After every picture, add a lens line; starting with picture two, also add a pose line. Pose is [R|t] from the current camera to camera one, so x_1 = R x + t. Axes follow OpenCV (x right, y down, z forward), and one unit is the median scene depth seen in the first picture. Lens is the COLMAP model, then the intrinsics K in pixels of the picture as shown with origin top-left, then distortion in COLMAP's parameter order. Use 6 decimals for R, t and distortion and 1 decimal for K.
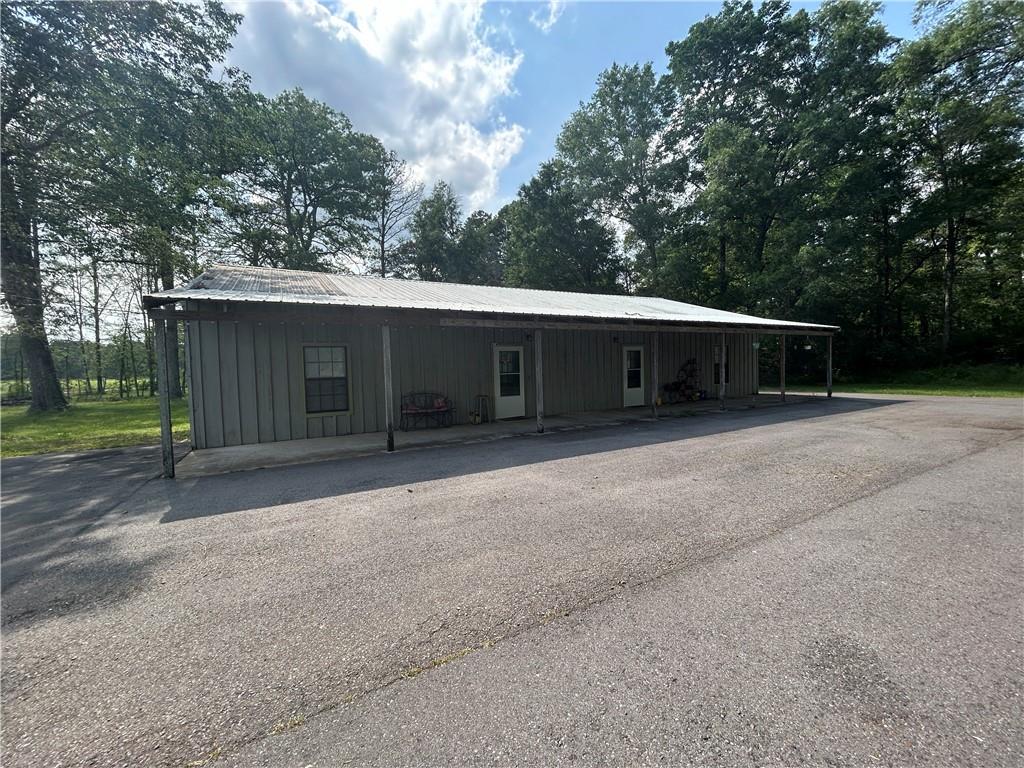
lens RADIAL K [[412.8, 0, 512.0], [0, 412.8, 384.0], [0, 0, 1]] dist [-0.001295, -0.000172]
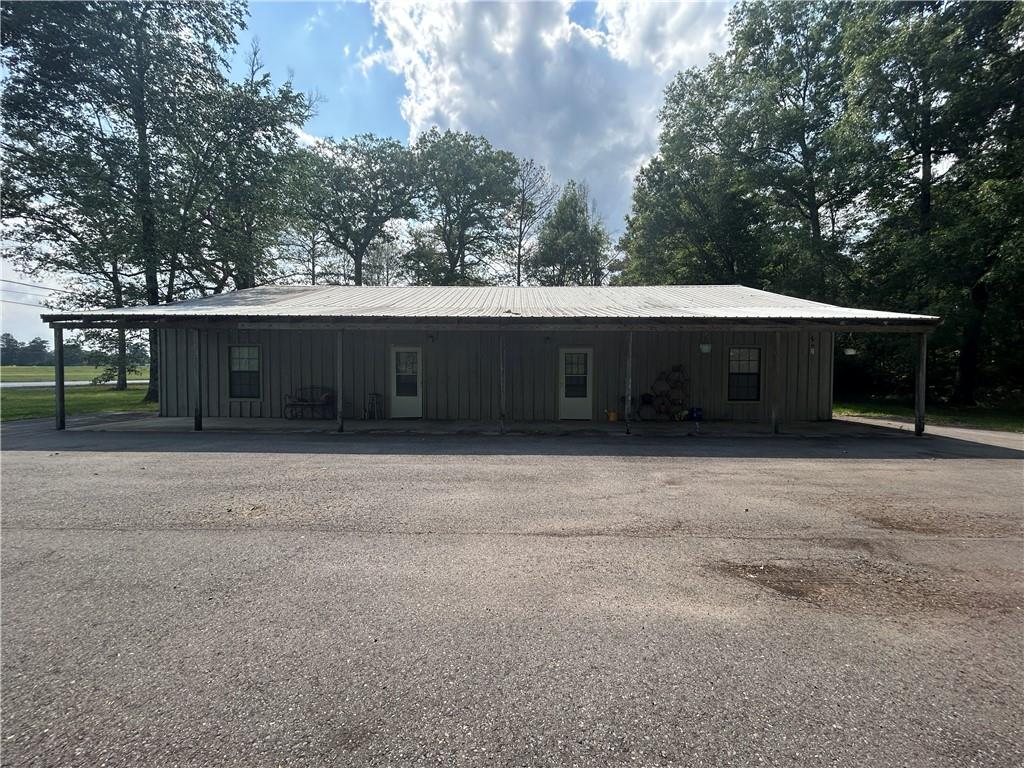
lens RADIAL K [[412.8, 0, 512.0], [0, 412.8, 384.0], [0, 0, 1]] dist [-0.001295, -0.000172]
pose [[0.876127, 0.048323, -0.479652, 0.557380], [-0.049444, 0.998724, 0.010302, -0.018356], [0.479537, 0.014690, 0.877398, 0.177504]]
